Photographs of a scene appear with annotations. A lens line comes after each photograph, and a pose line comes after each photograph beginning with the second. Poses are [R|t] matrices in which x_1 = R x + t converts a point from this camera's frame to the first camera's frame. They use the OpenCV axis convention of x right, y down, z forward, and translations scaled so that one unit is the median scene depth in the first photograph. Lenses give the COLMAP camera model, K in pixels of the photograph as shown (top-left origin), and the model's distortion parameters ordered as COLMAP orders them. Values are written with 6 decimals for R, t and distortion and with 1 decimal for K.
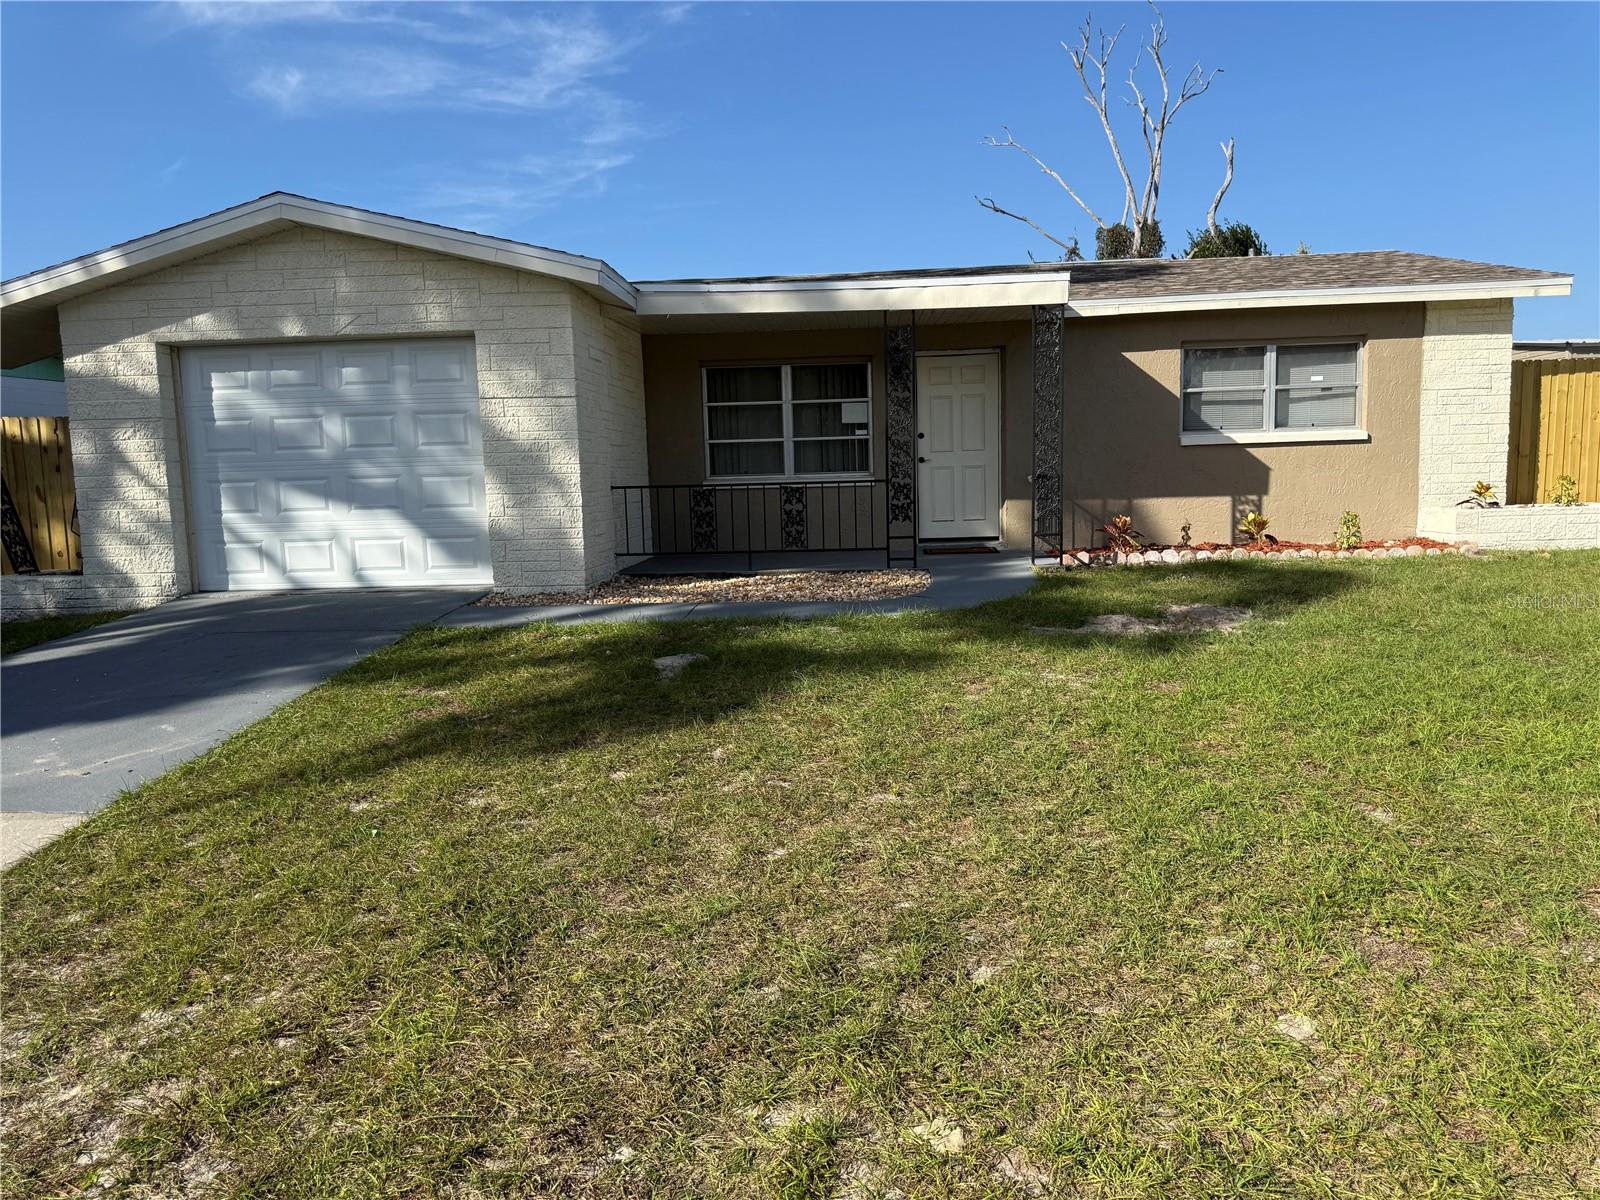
lens RADIAL K [[1151.4, 0, 799.1], [0, 1151.4, 605.2], [0, 0, 1]] dist [0.151926, -0.278140]
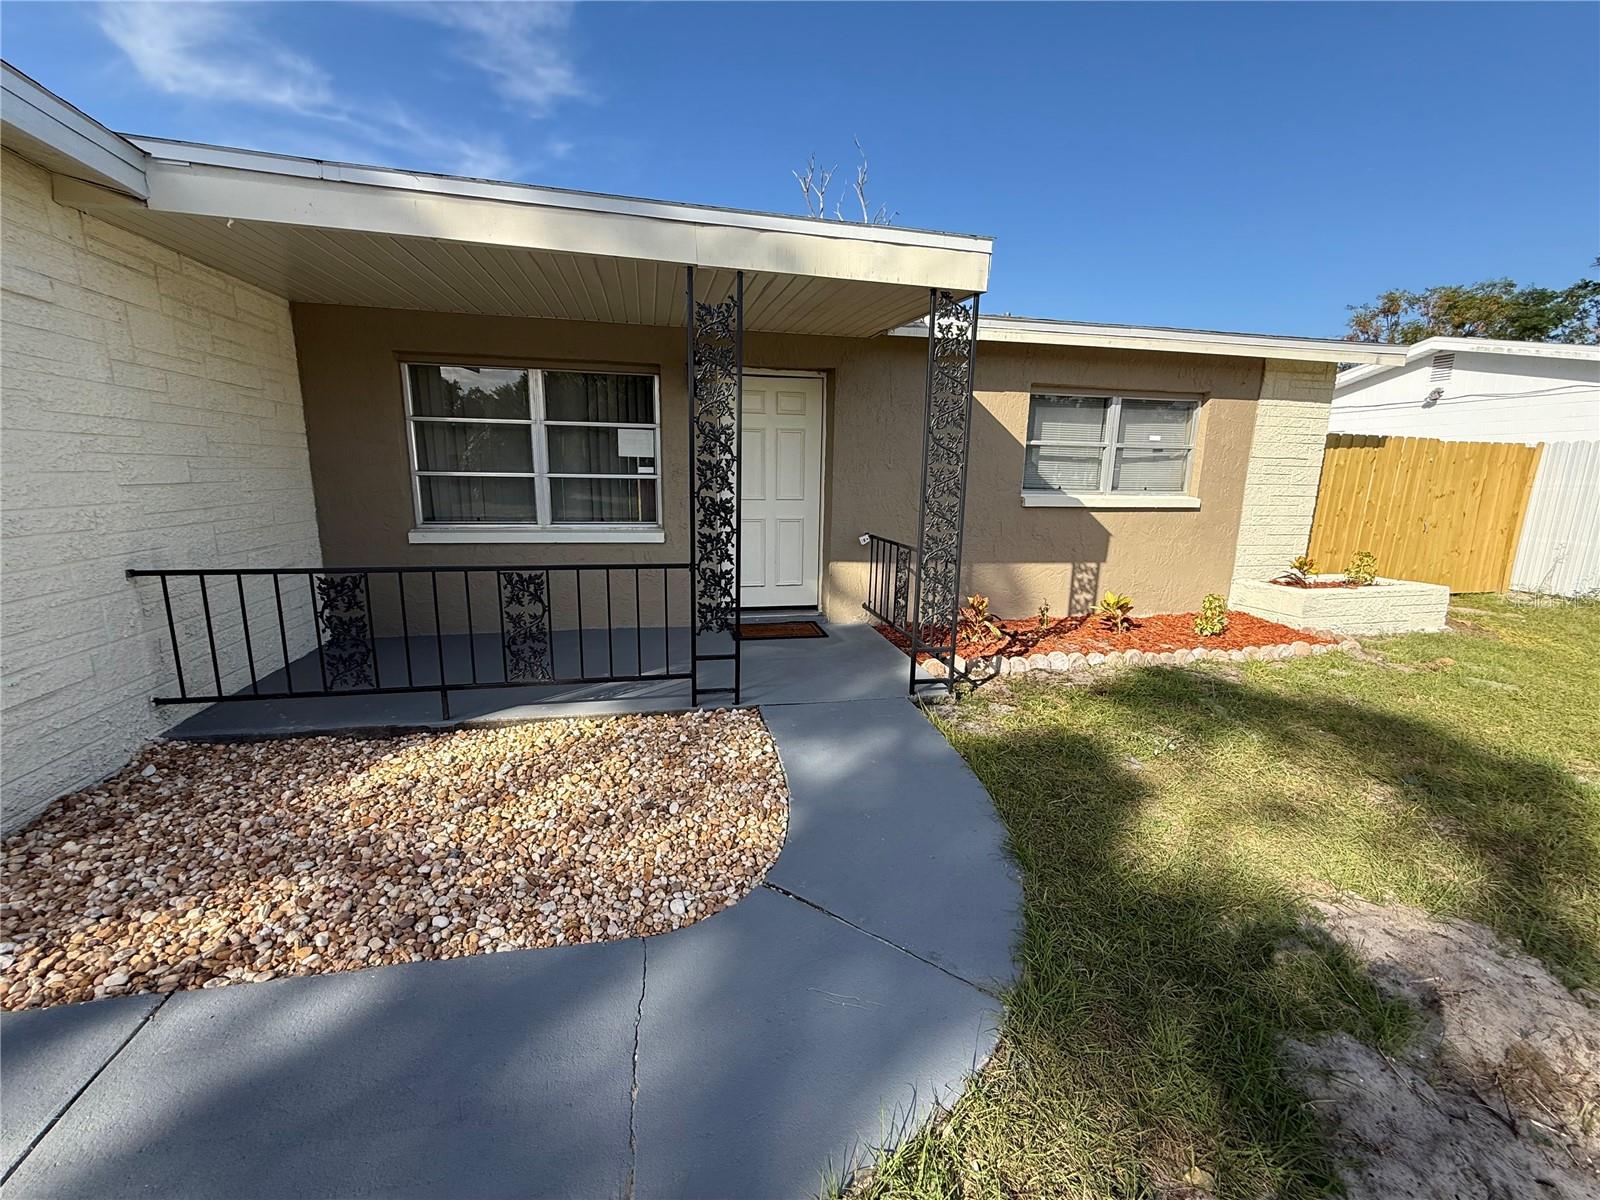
lens RADIAL K [[640.2, 0, 795.4], [0, 640.2, 598.3], [0, 0, 1]] dist [-0.000291, 0.000300]
pose [[0.959248, -0.010571, 0.282366, 0.033708], [-0.011435, 0.997029, 0.076173, -0.116097], [-0.282333, -0.076298, 0.956278, 0.664716]]
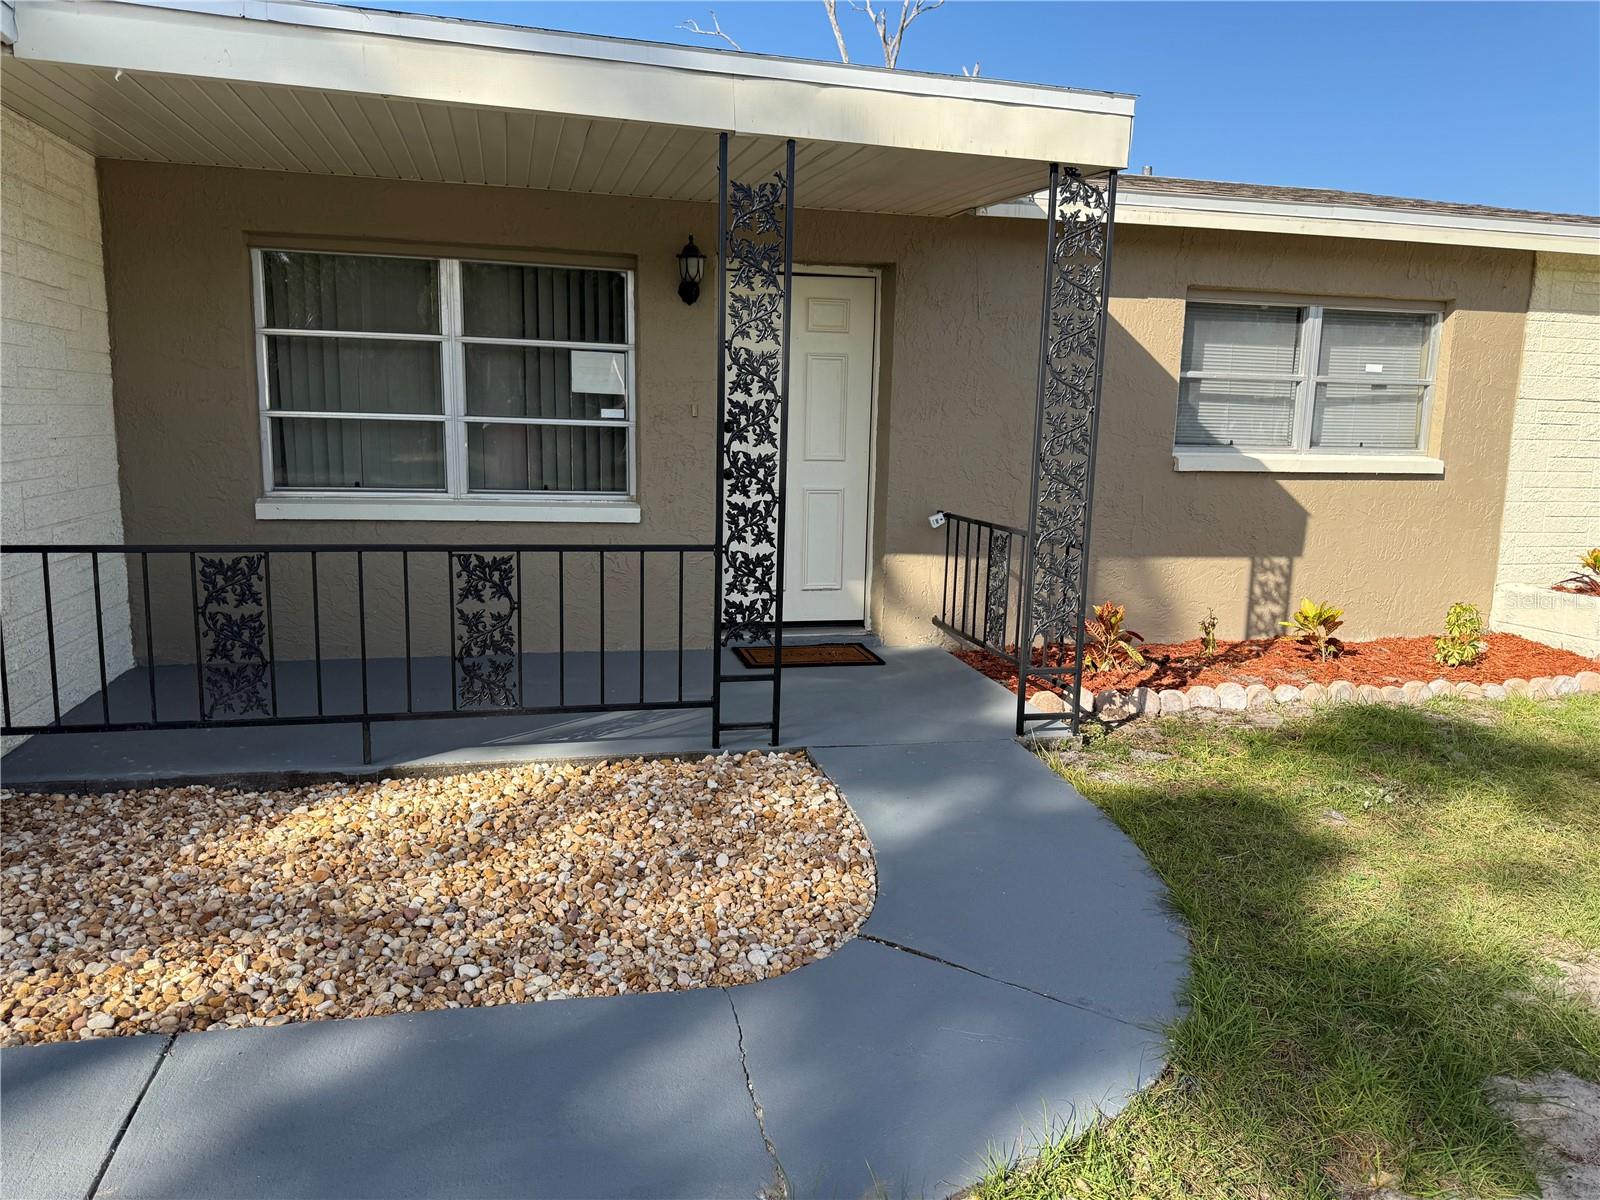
lens RADIAL K [[1129.1, 0, 802.9], [0, 1129.1, 609.9], [0, 0, 1]] dist [0.092969, -0.134511]
pose [[0.950229, -0.001054, 0.311550, -0.023038], [-0.014688, 0.998731, 0.048177, -0.104798], [-0.311205, -0.050355, 0.949008, 0.591723]]
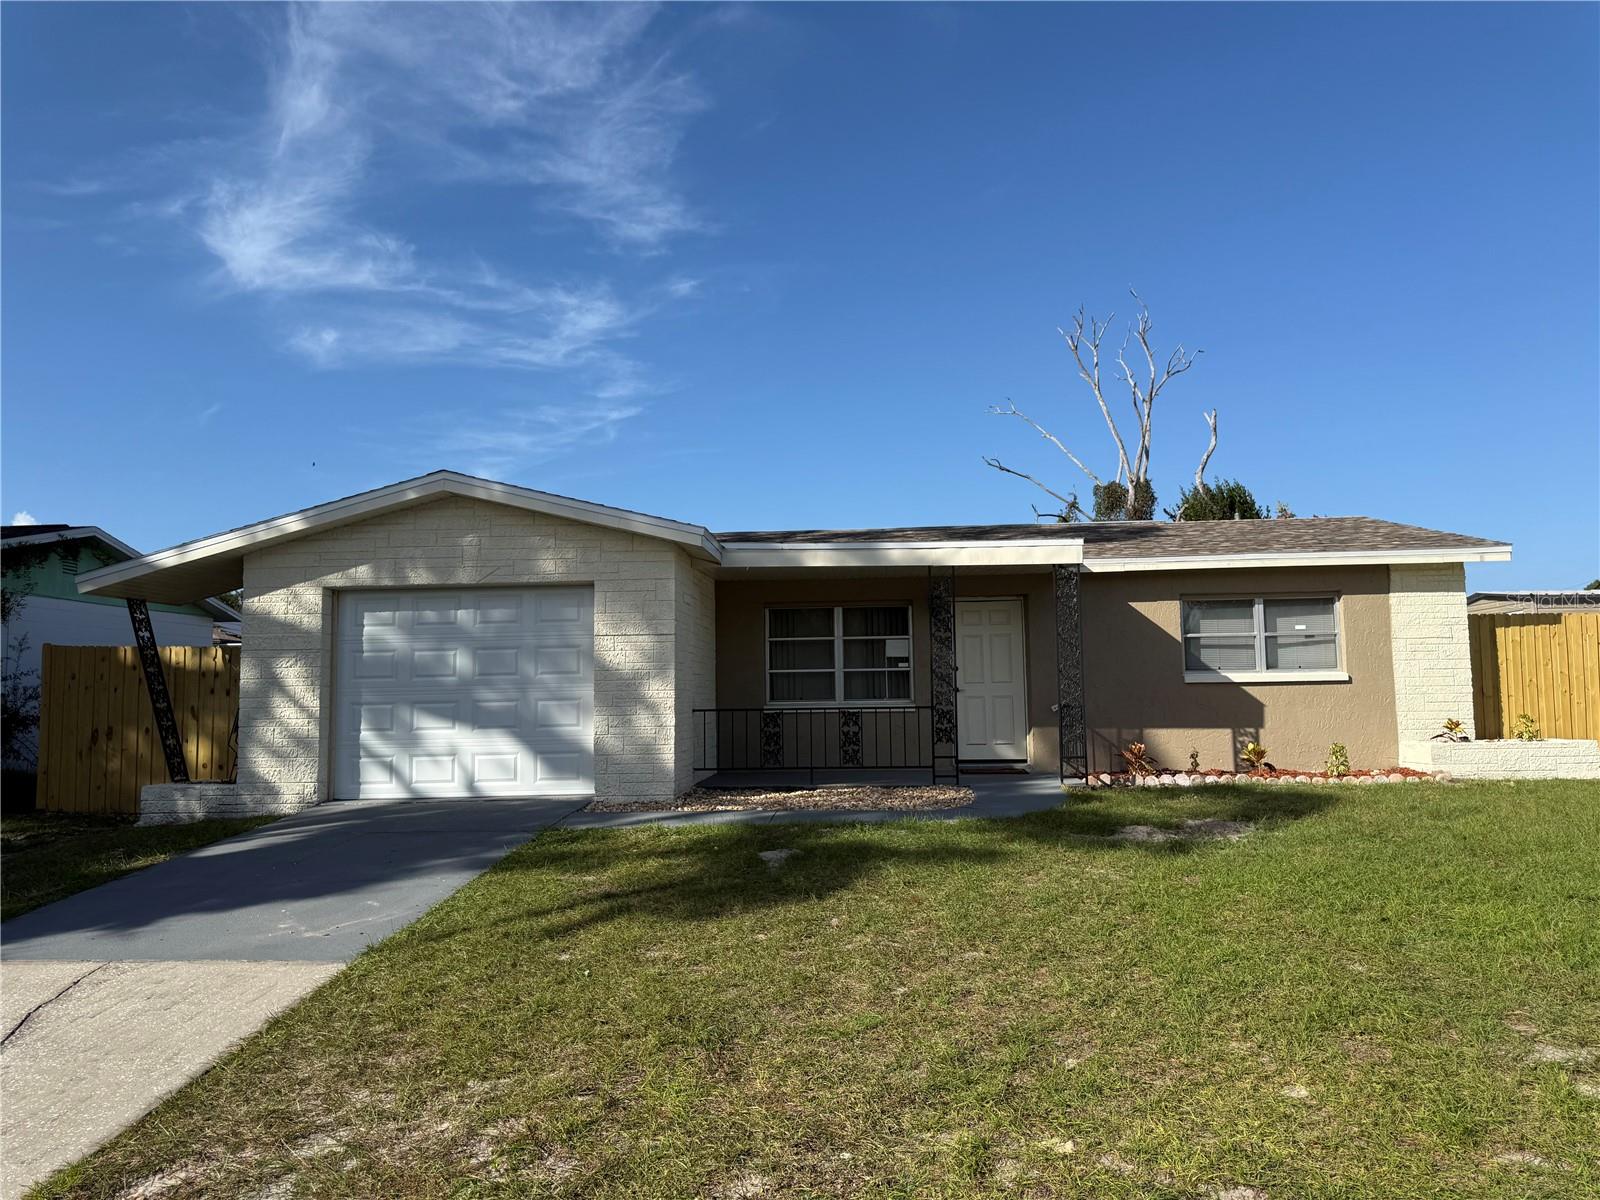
lens RADIAL K [[1151.4, 0, 799.1], [0, 1151.4, 605.2], [0, 0, 1]] dist [0.151926, -0.278140]
pose [[0.999916, 0.012546, -0.003269, -0.053881], [-0.012943, 0.980733, -0.194924, 0.018513], [0.000761, 0.194950, 0.980813, -0.151720]]
